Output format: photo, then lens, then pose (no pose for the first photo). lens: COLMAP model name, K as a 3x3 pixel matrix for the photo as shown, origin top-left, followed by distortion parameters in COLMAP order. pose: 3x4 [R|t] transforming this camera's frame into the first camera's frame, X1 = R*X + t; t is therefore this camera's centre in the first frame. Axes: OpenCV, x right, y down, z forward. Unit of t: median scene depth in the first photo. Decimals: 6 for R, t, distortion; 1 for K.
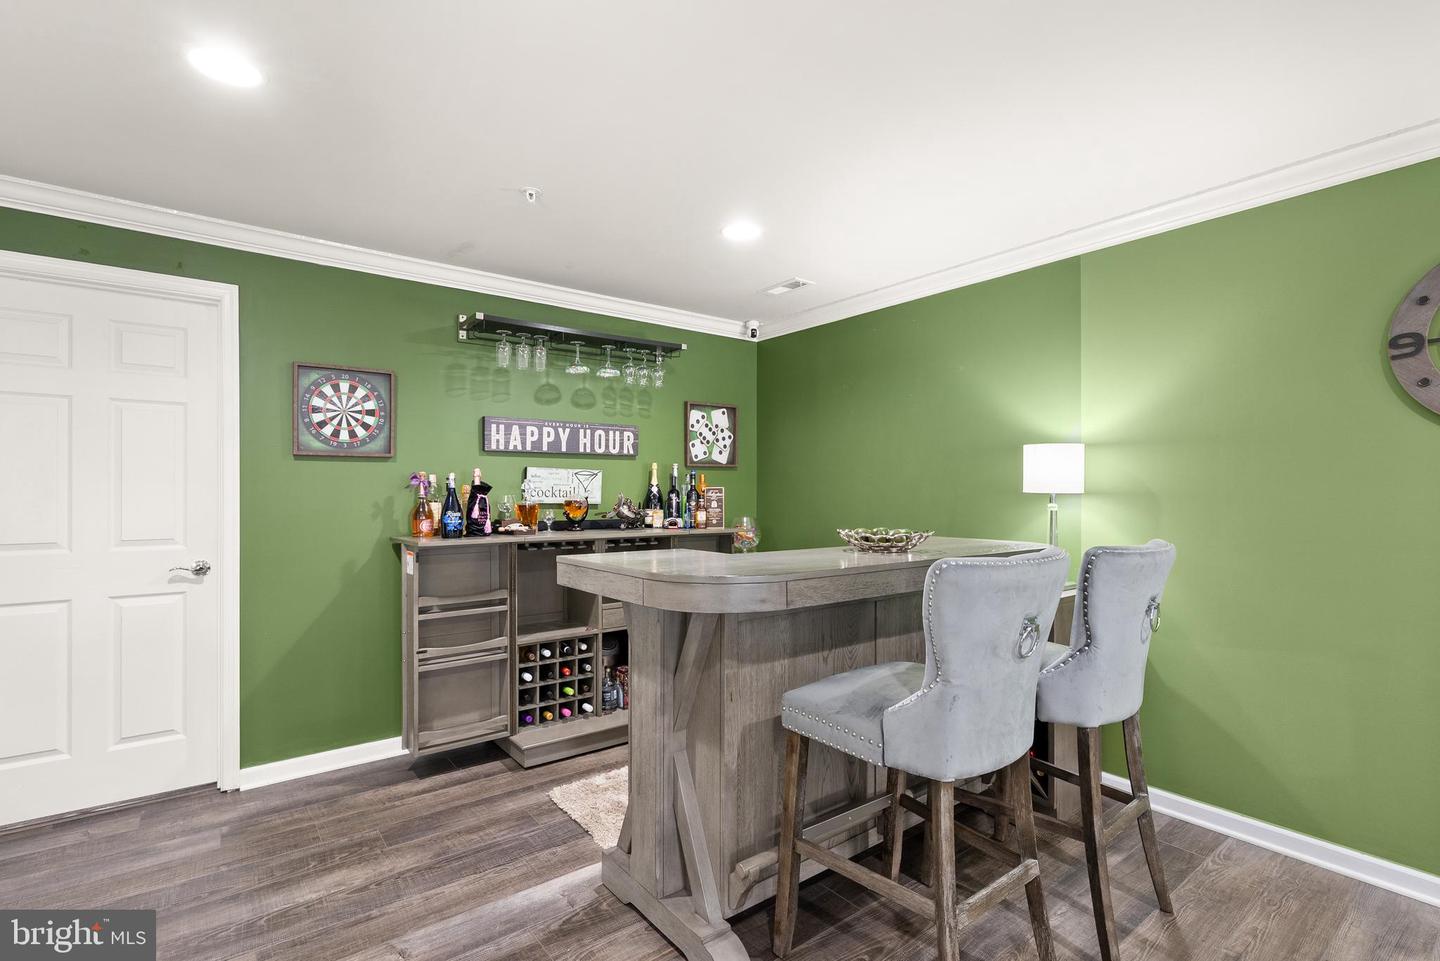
lens RADIAL K [[676.5, 0, 719.2], [0, 676.5, 486.7], [0, 0, 1]] dist [0.005307, 0.000497]
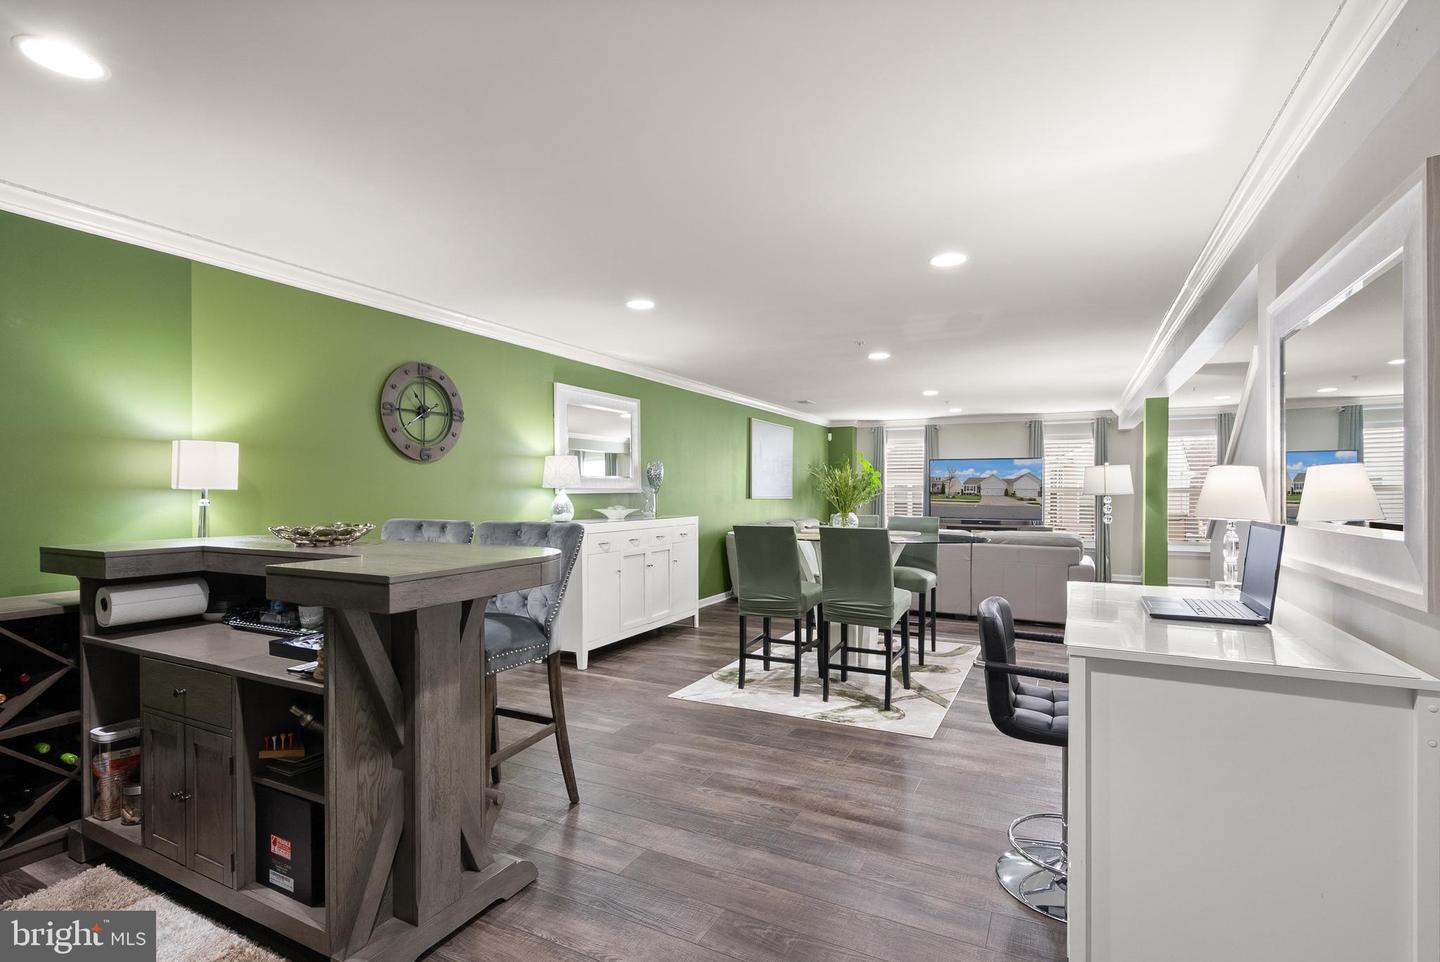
lens RADIAL K [[676.5, 0, 717.4], [0, 676.5, 486.4], [0, 0, 1]] dist [0.005307, 0.000497]
pose [[-0.421512, -0.000388, 0.906823, -0.651015], [-0.008592, 0.999957, -0.003566, 0.001719], [-0.906782, -0.009295, -0.421497, 0.607271]]
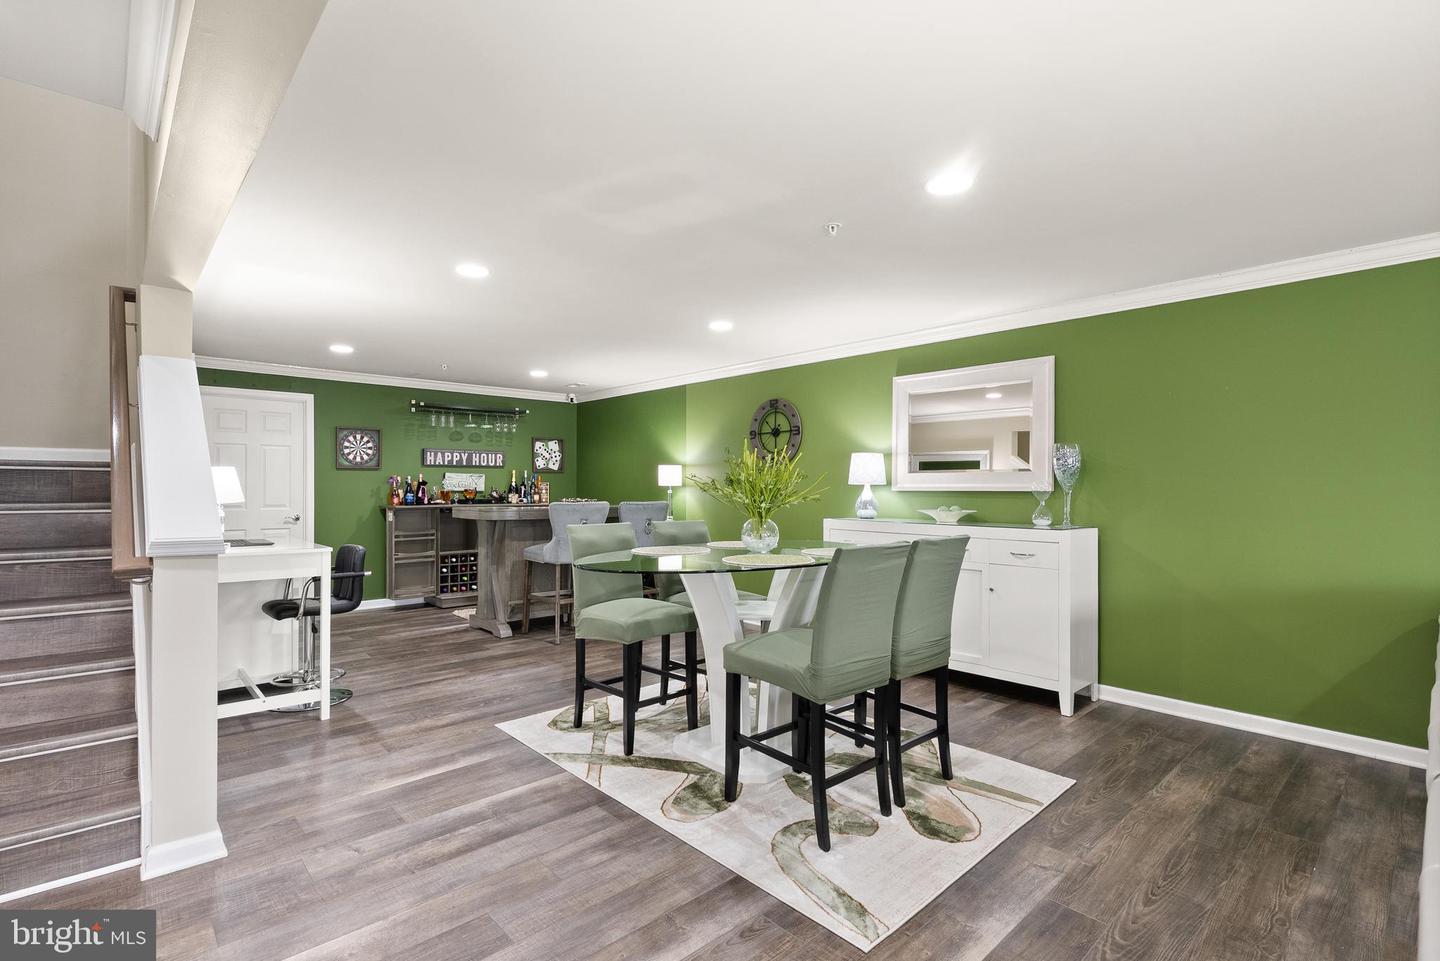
lens RADIAL K [[676.5, 0, 713.5], [0, 676.5, 482.9], [0, 0, 1]] dist [0.005307, 0.000497]
pose [[0.996756, 0.001610, 0.080469, 0.386050], [-0.001753, 0.999997, 0.001713, -0.003663], [-0.080466, -0.001849, 0.996756, -1.185499]]
